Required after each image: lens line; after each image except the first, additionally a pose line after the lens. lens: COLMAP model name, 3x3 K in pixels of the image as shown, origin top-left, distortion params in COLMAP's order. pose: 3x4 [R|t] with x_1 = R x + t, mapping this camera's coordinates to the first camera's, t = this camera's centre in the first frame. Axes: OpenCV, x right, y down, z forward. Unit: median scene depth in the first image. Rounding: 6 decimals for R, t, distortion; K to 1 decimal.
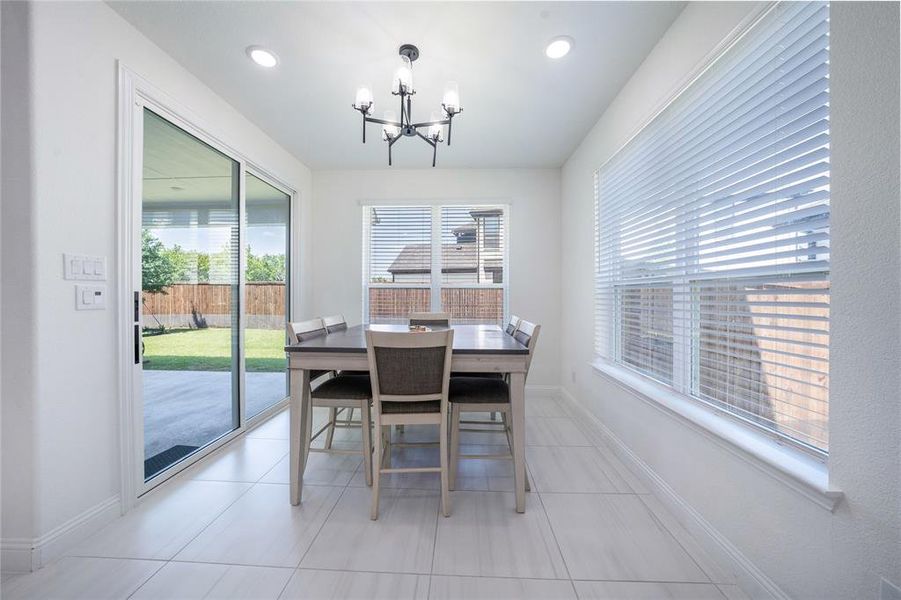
lens RADIAL K [[316.7, 0, 455.0], [0, 316.7, 296.2], [0, 0, 1]] dist [-0.029168, 0.007387]
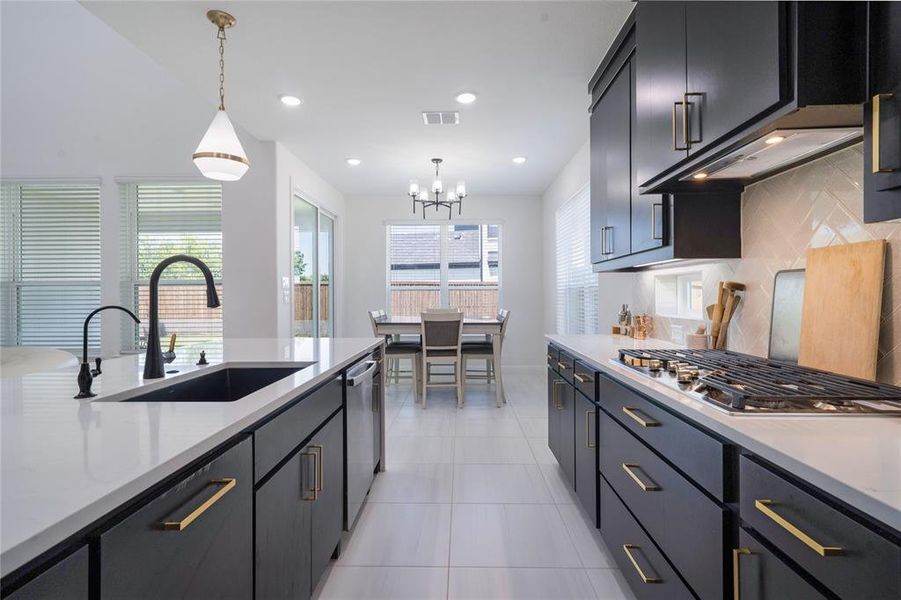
lens RADIAL K [[394.6, 0, 452.6], [0, 394.6, 296.2], [0, 0, 1]] dist [-0.003189, 0.000139]
pose [[0.999970, -0.007770, -0.000309, -0.063850], [0.007770, 0.999969, -0.001410, 0.004399], [0.000320, 0.001408, 0.999999, -1.299268]]
